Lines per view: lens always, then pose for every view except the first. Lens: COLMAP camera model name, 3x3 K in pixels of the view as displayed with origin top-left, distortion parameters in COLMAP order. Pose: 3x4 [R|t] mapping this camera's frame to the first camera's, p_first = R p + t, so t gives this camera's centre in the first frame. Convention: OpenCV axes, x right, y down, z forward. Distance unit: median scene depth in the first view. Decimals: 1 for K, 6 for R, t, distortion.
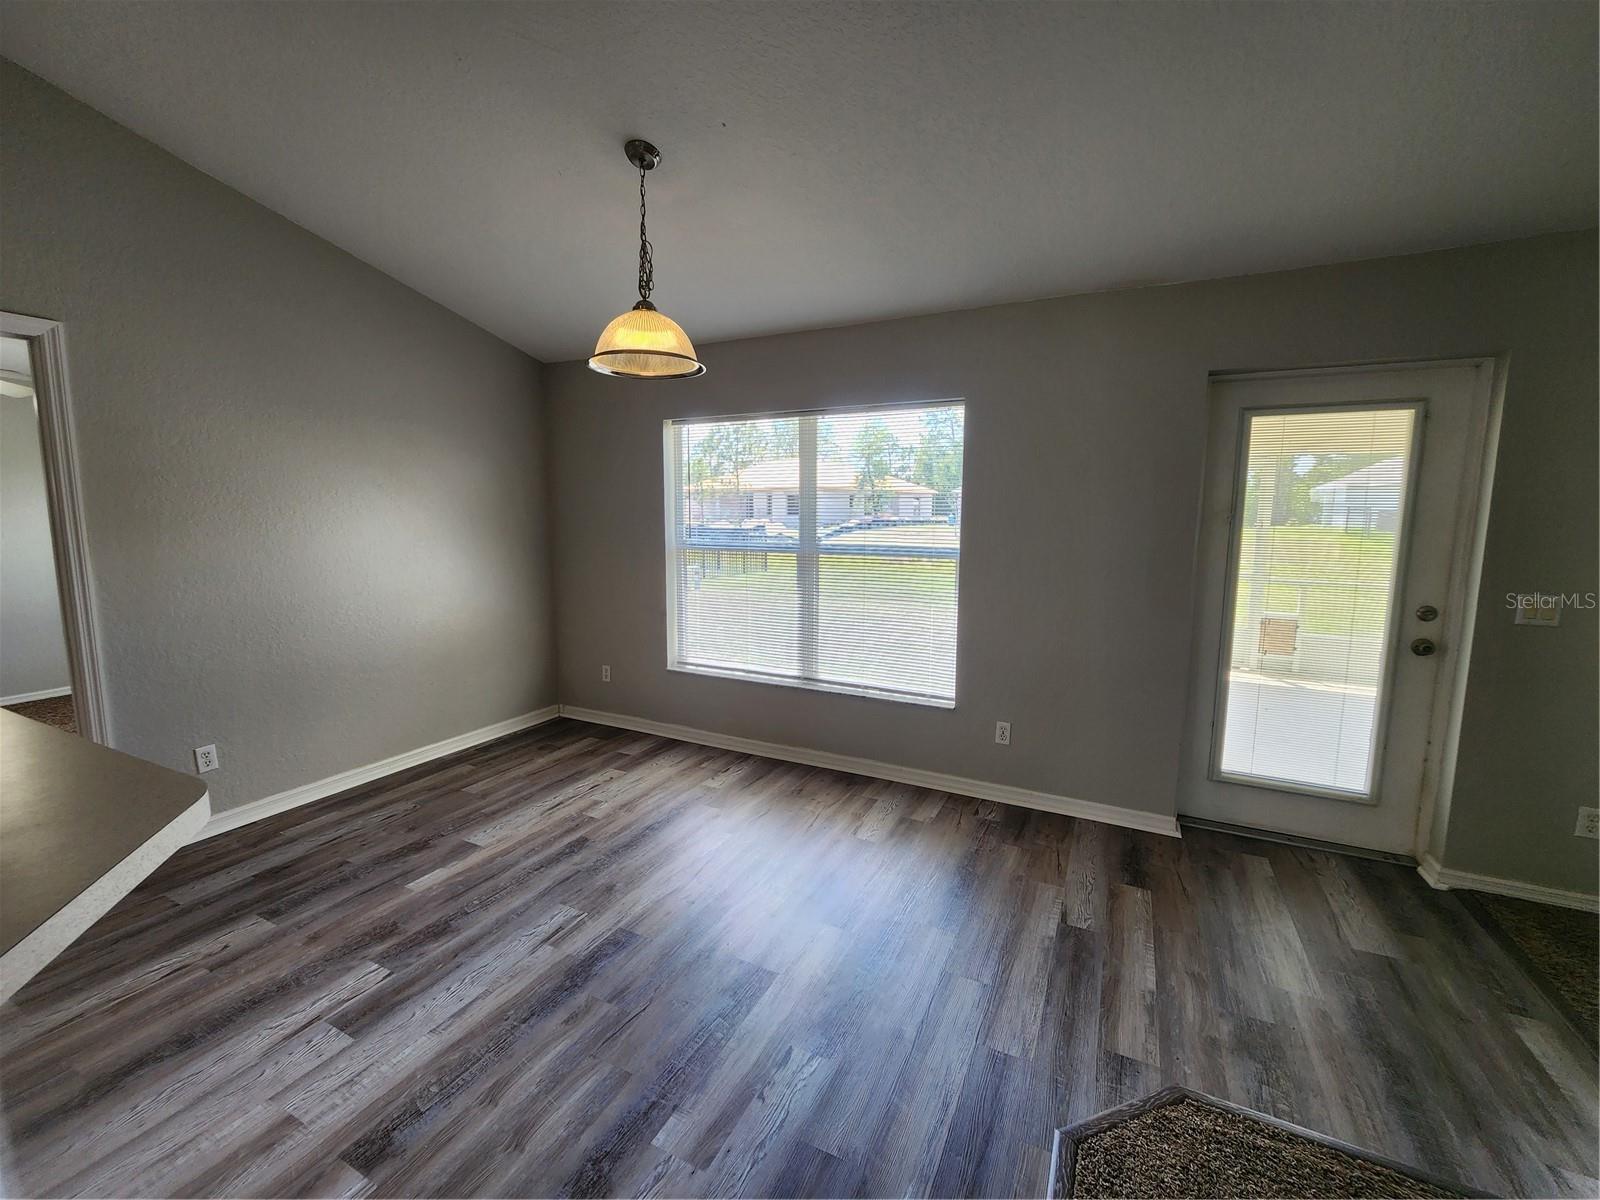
lens RADIAL K [[655.6, 0, 810.5], [0, 655.6, 589.6], [0, 0, 1]] dist [-0.000559, -0.001730]
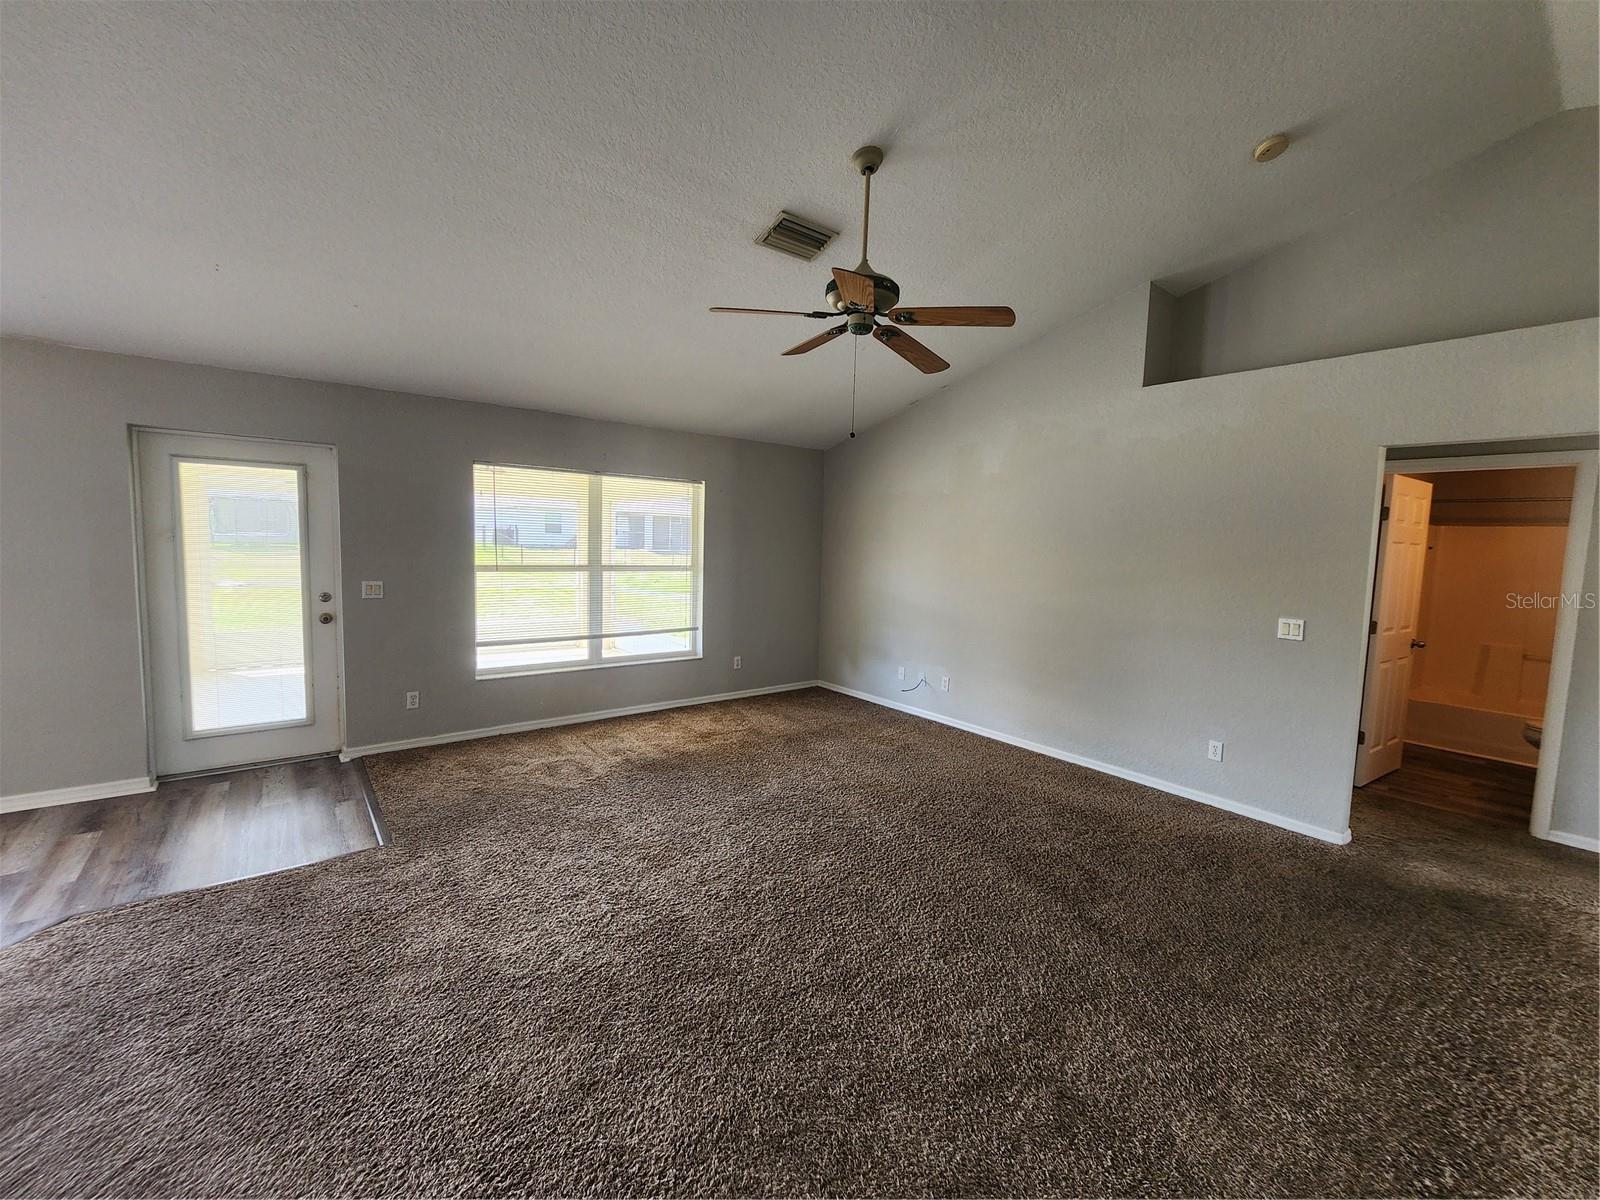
lens RADIAL K [[655.6, 0, 808.4], [0, 655.6, 598.4], [0, 0, 1]] dist [-0.000559, -0.001730]
pose [[0.422005, -0.076495, 0.903360, -0.012791], [0.083081, 0.995504, 0.045487, 0.062522], [-0.902779, 0.055856, 0.426463, -0.743223]]
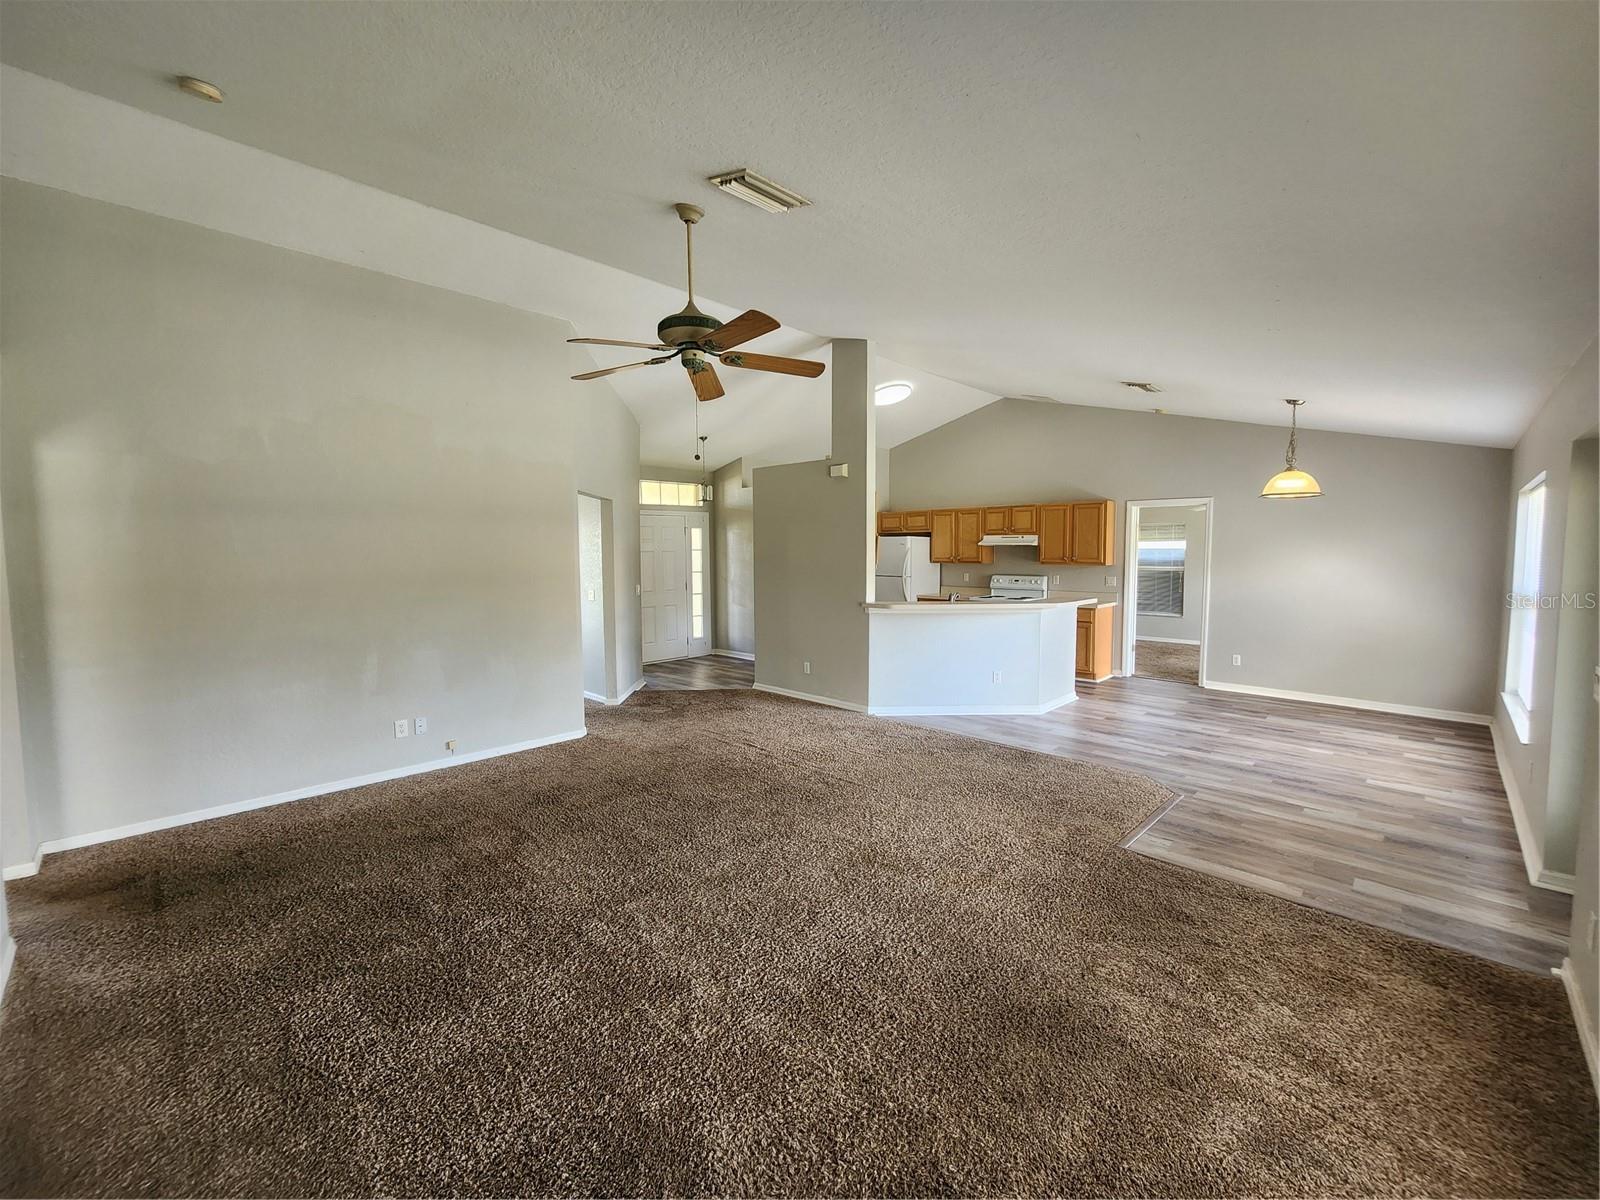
lens RADIAL K [[655.6, 0, 811.9], [0, 655.6, 591.2], [0, 0, 1]] dist [-0.000559, -0.001730]
pose [[-0.300379, 0.055555, -0.952201, 2.014890], [-0.114913, 0.988923, 0.093948, -0.051036], [0.946873, 0.137641, -0.290667, 0.172018]]
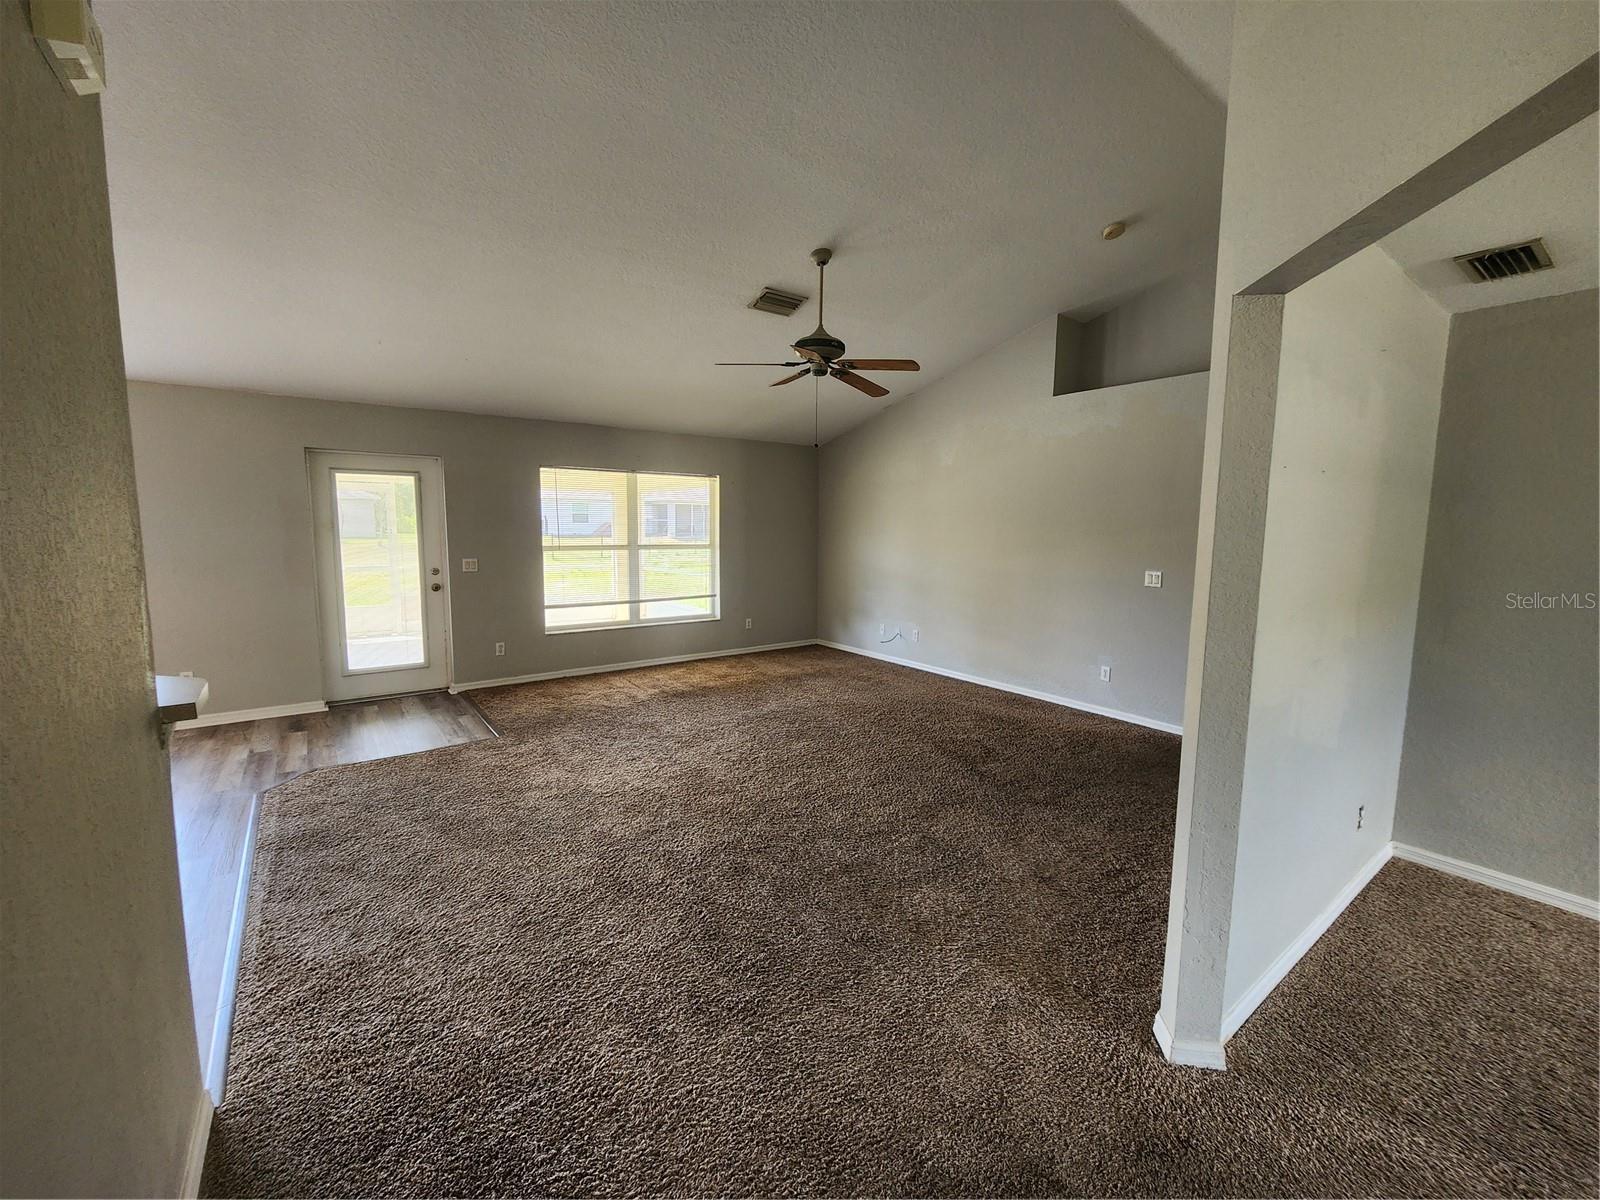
lens RADIAL K [[655.6, 0, 808.6], [0, 655.6, 596.4], [0, 0, 1]] dist [-0.000559, -0.001730]
pose [[0.451177, -0.101464, 0.886648, -0.406262], [0.102090, 0.992862, 0.061670, 0.107070], [-0.886576, 0.062694, 0.458315, -1.035800]]
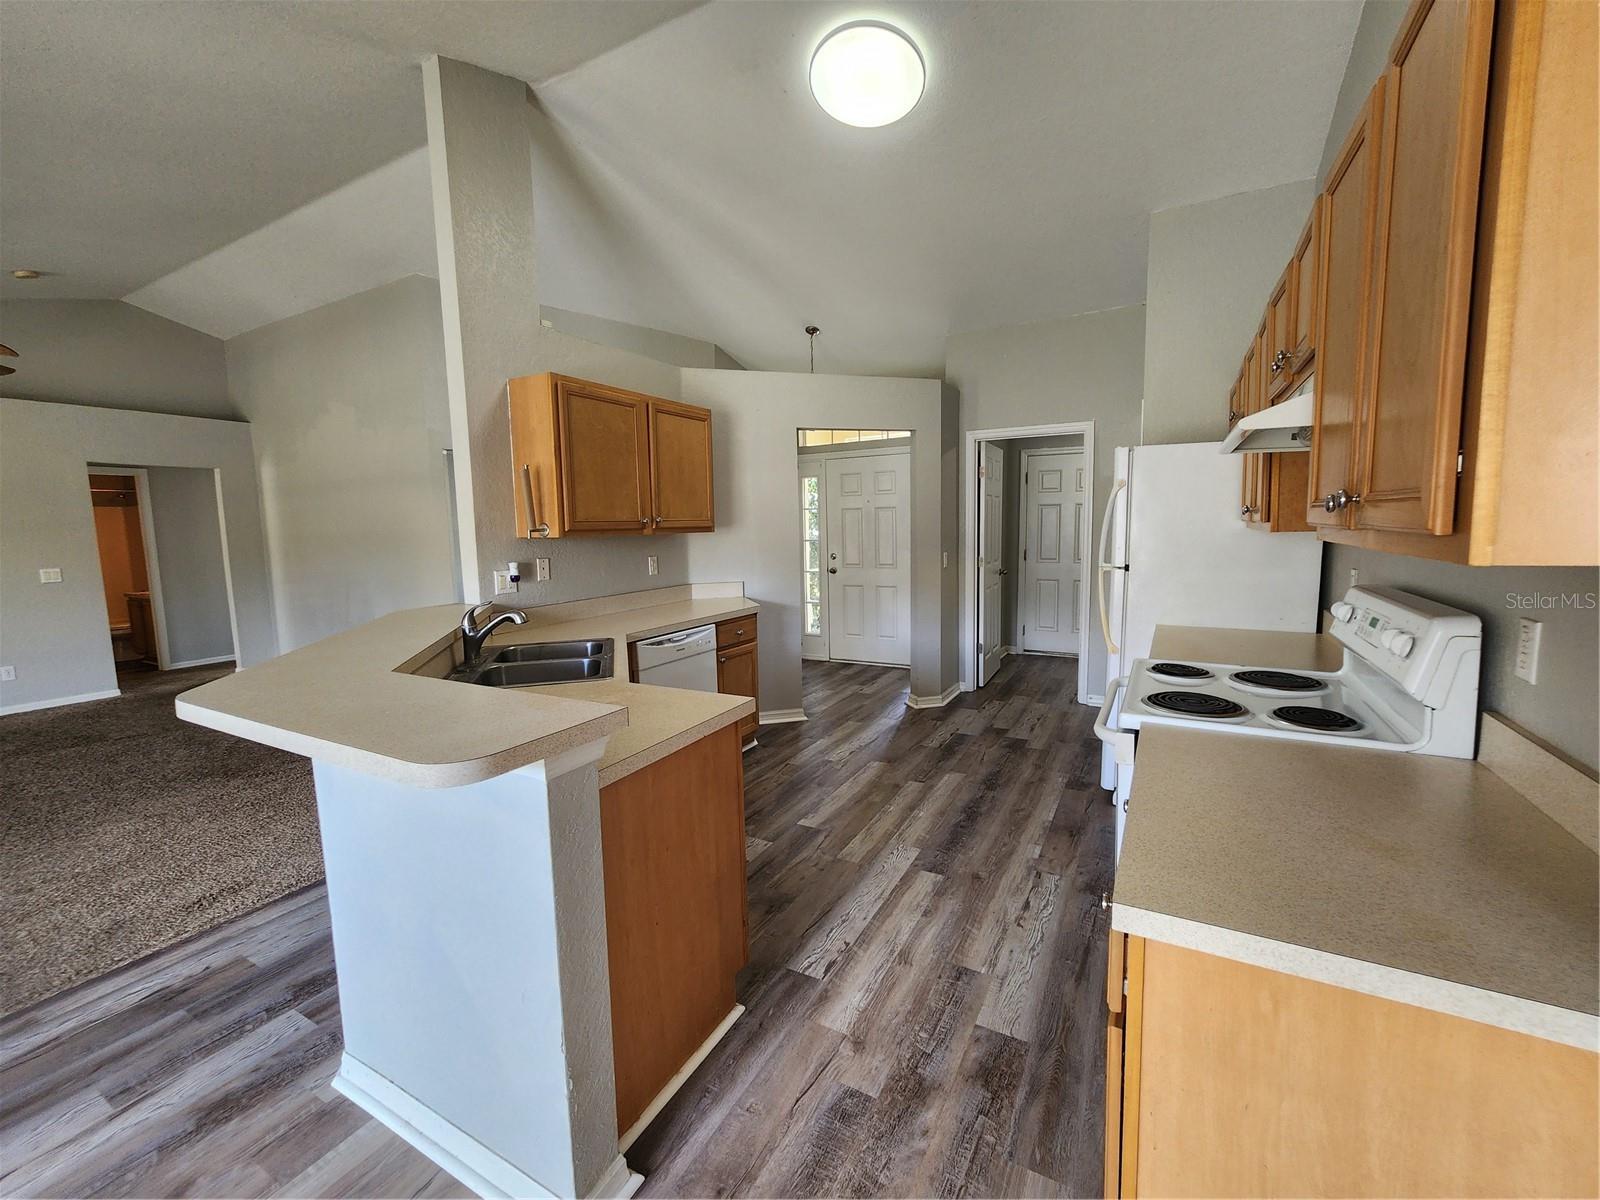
lens RADIAL K [[655.6, 0, 809.0], [0, 655.6, 591.9], [0, 0, 1]] dist [-0.000559, -0.001730]
pose [[-0.998842, 0.010737, 0.046900, -0.839961], [0.021062, 0.973995, 0.225589, -0.092078], [-0.043258, 0.226315, -0.973093, 0.798199]]
